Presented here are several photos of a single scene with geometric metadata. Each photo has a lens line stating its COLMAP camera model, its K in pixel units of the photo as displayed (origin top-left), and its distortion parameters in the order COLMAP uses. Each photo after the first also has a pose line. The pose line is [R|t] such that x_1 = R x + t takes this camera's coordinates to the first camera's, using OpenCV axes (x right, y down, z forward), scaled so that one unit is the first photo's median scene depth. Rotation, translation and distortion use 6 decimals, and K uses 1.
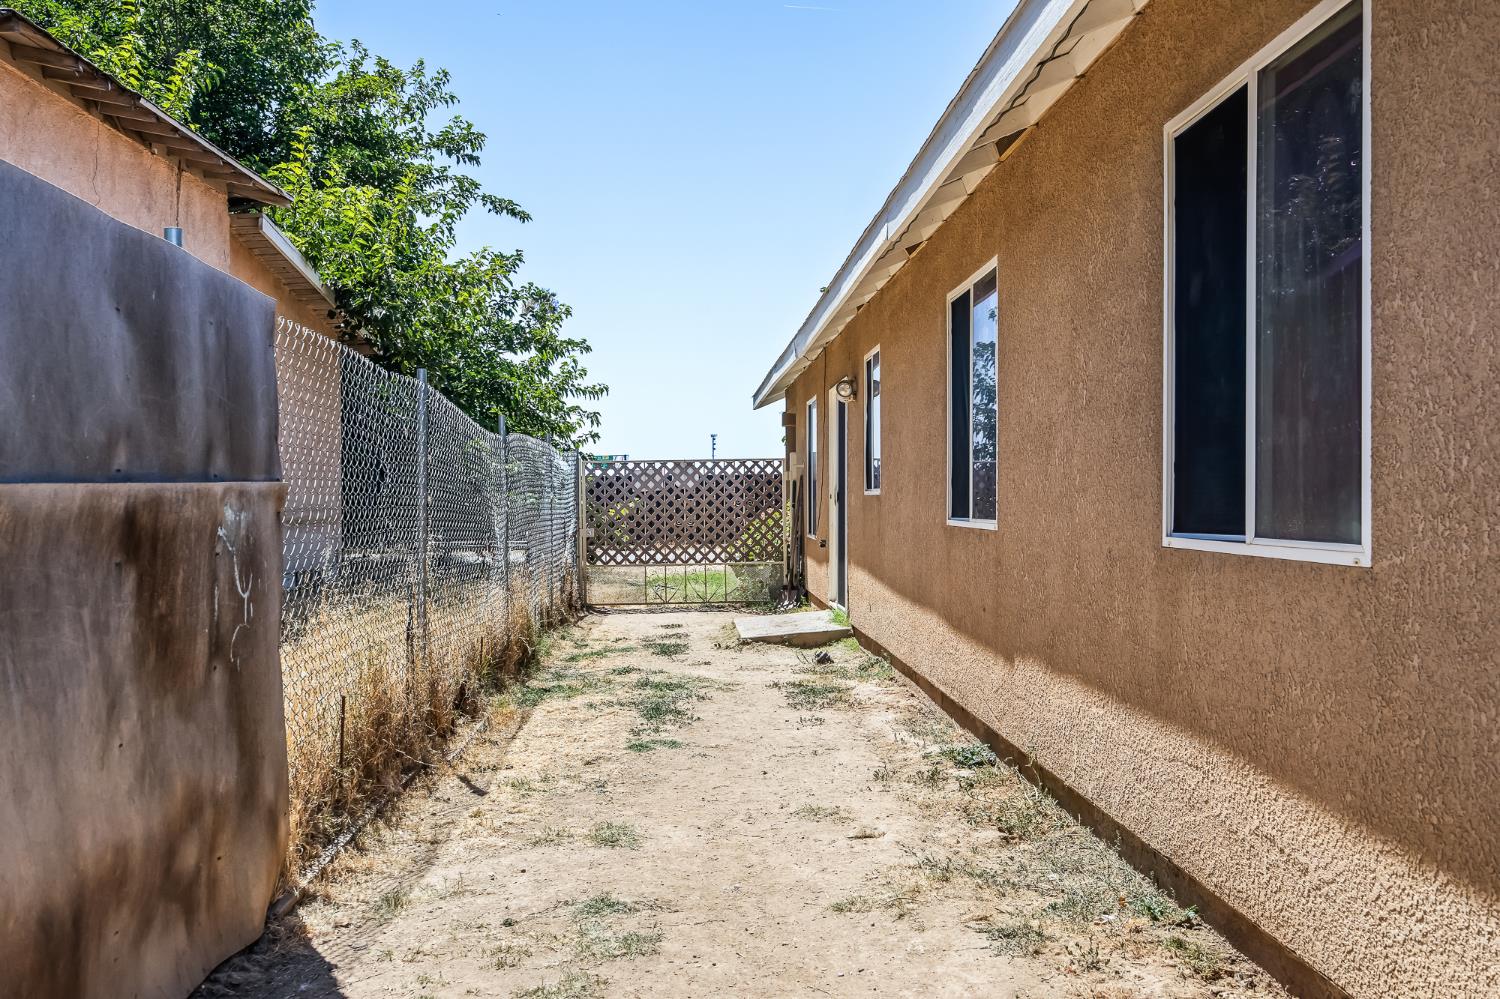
lens RADIAL K [[1462.9, 0, 750.6], [0, 1462.9, 497.7], [0, 0, 1]] dist [-0.002187, 0.000000]
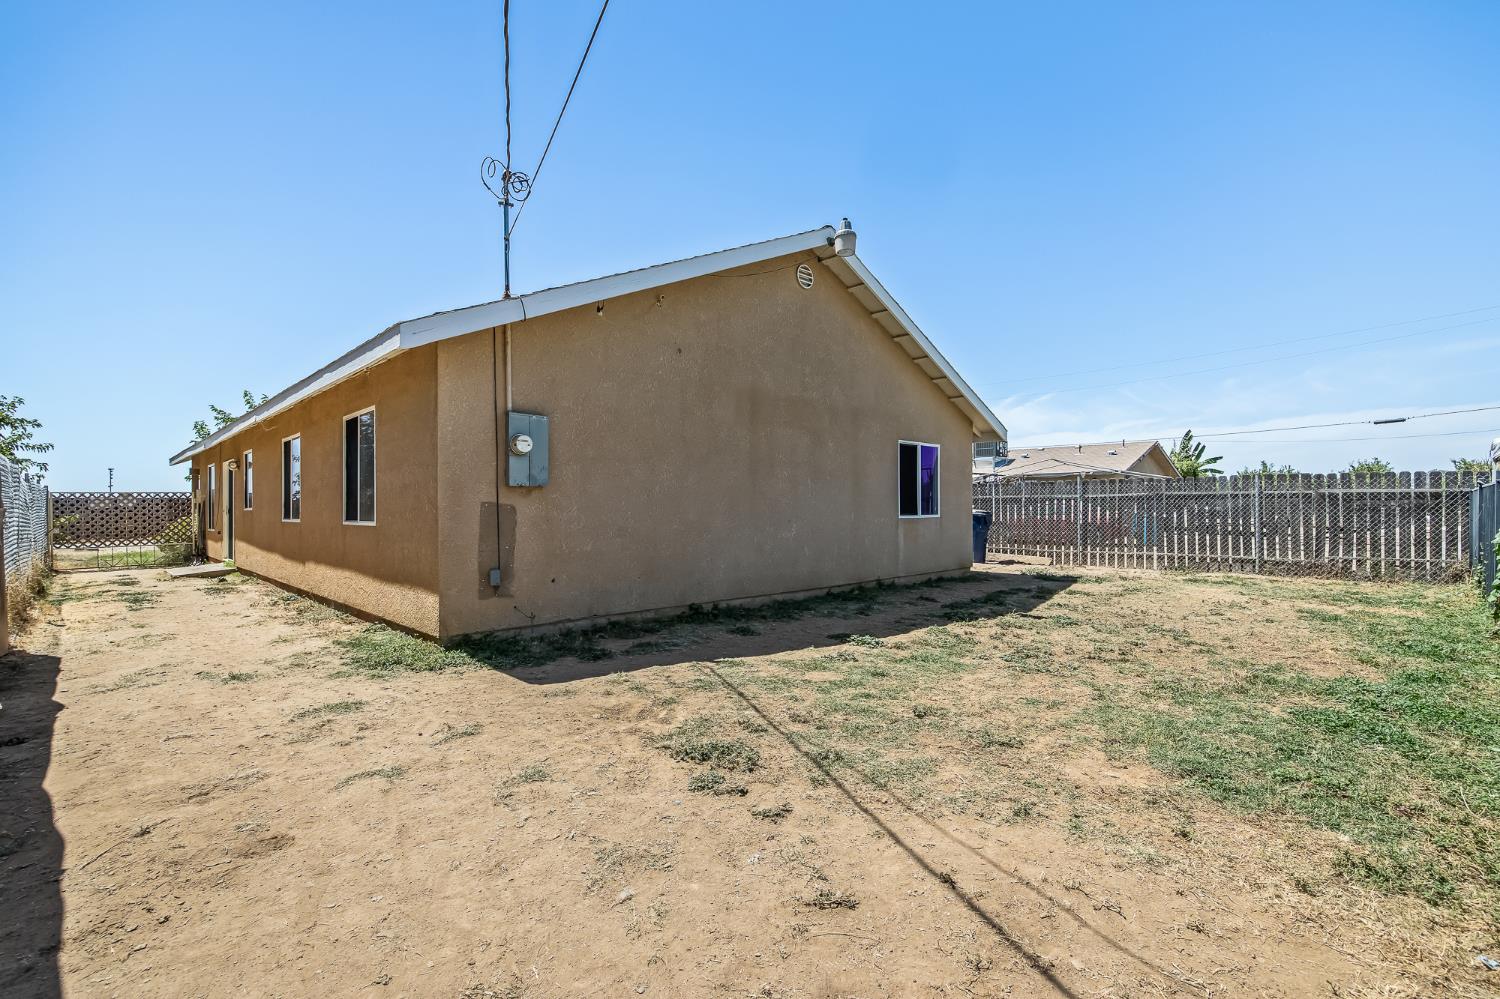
lens RADIAL K [[668.4, 0, 751.7], [0, 668.4, 503.5], [0, 0, 1]] dist [0.000853, 0.000300]
pose [[0.744477, 0.001248, 0.667647, -0.022903], [0.004475, 0.999966, -0.006858, -0.001205], [-0.667634, 0.008093, 0.744446, -0.248026]]
